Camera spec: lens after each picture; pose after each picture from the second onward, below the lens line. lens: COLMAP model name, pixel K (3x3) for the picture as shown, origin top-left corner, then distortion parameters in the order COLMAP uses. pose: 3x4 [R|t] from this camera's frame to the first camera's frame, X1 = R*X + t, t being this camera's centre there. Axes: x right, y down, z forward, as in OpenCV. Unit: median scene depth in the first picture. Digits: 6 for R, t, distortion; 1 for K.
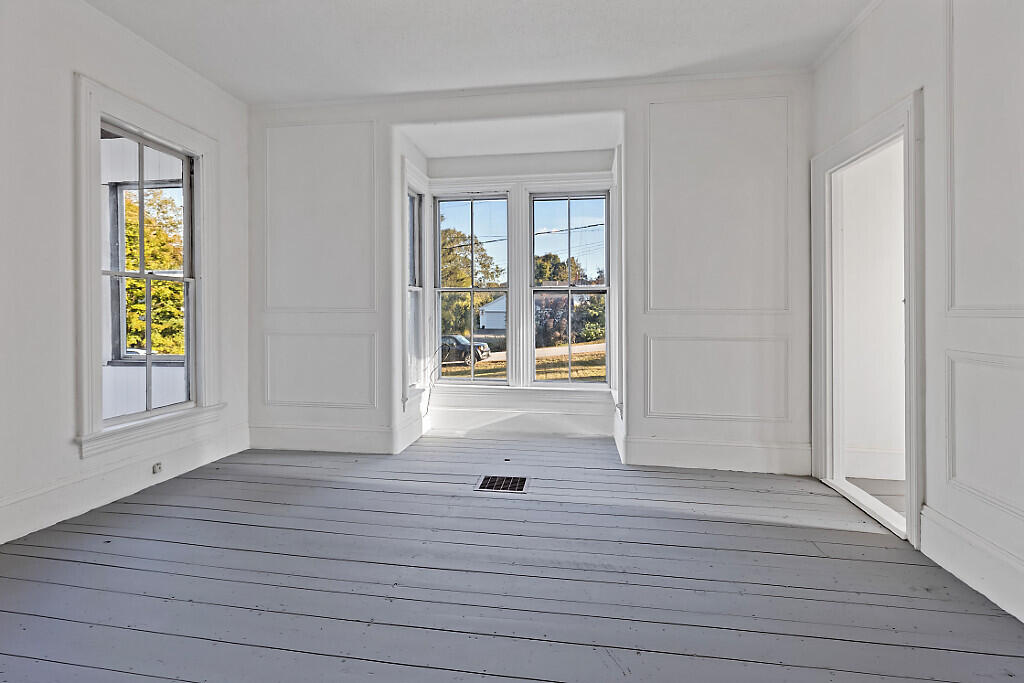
lens RADIAL K [[482.7, 0, 510.1], [0, 482.7, 313.3], [0, 0, 1]] dist [0.000831, -0.000304]
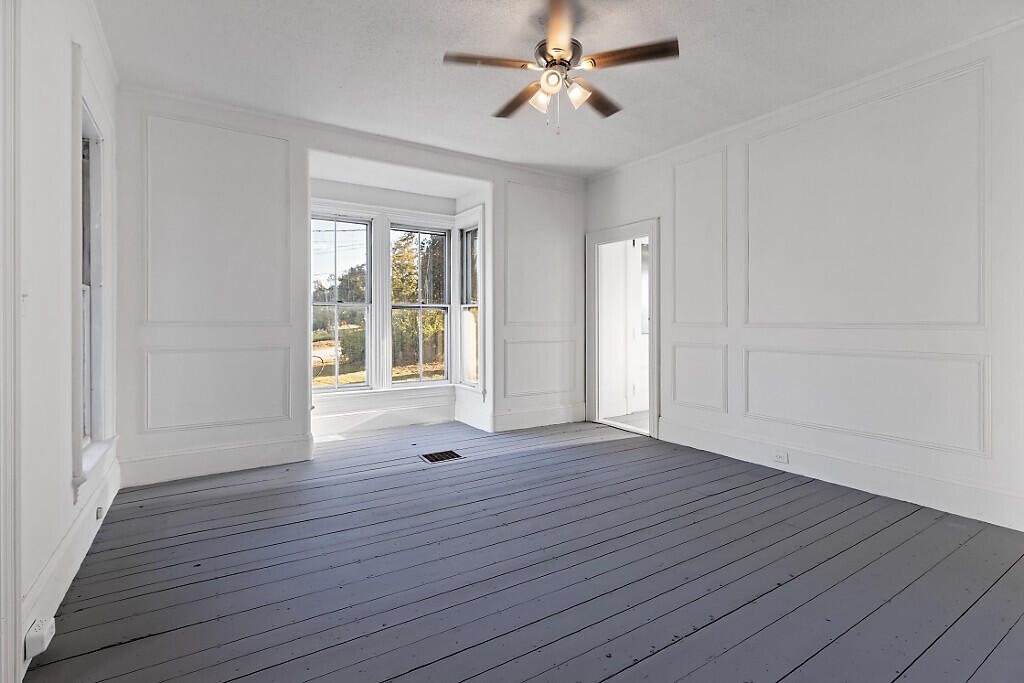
lens RADIAL K [[477.7, 0, 510.5], [0, 477.7, 330.9], [0, 0, 1]] dist [-0.000621, -0.000121]
pose [[0.750233, -0.012686, 0.661052, -0.666032], [0.004540, 0.999891, 0.014036, -0.004730], [-0.661158, -0.007529, 0.750209, -0.085864]]
